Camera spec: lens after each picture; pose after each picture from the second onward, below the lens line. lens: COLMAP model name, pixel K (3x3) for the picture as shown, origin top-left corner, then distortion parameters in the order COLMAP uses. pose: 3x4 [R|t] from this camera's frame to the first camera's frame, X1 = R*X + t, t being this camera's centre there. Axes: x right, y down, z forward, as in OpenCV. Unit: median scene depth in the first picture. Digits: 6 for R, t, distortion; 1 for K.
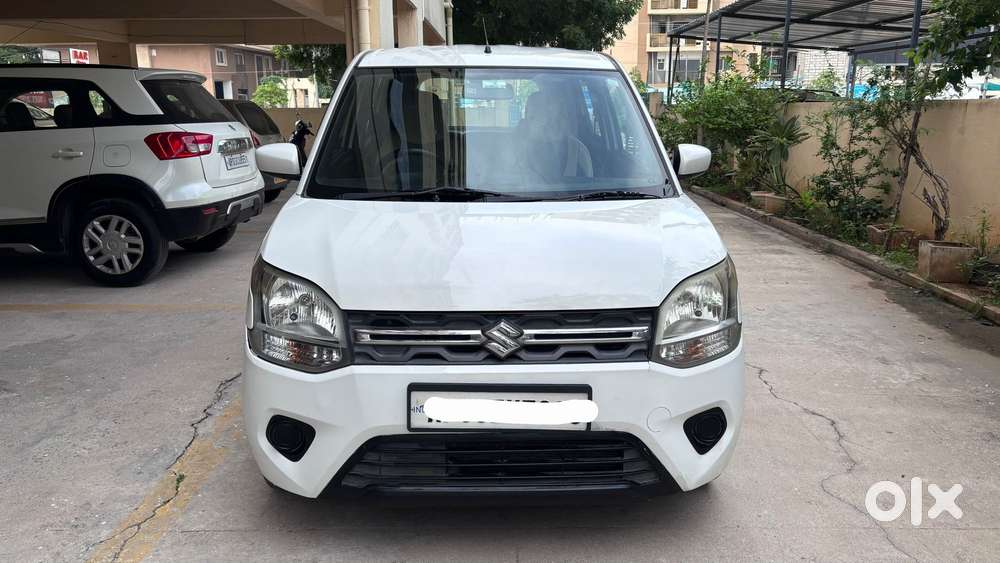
lens RADIAL K [[688.2, 0, 500.0], [0, 688.2, 281.5], [0, 0, 1]] dist [-0.002302, -0.001121]
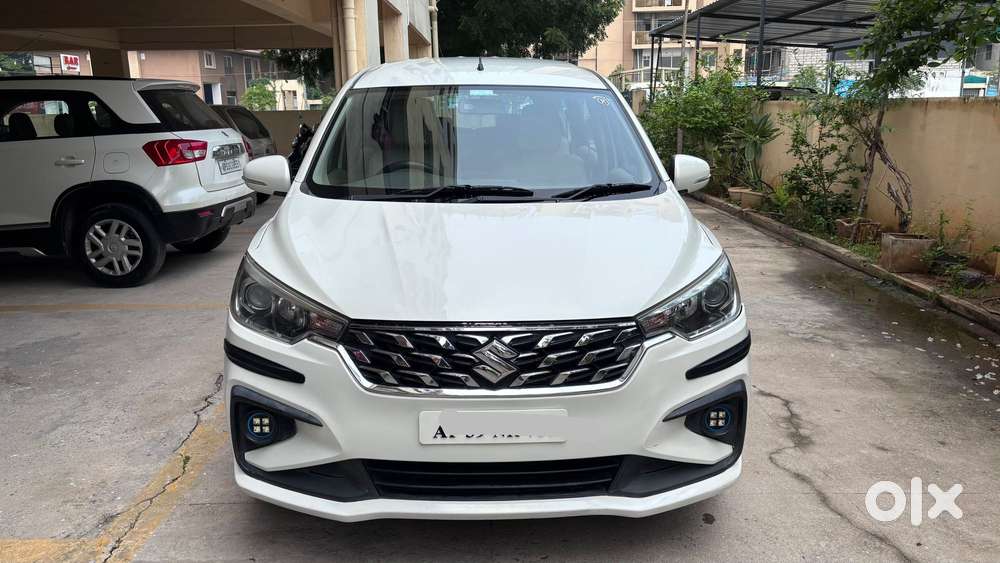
lens RADIAL K [[723.8, 0, 500.0], [0, 723.8, 281.5], [0, 0, 1]] dist [0.001023, 0.000250]
pose [[0.999912, -0.013248, 0.000052, 0.025192], [0.013248, 0.999912, -0.000001, 0.006091], [-0.000052, 0.000002, 1.000000, -0.100330]]
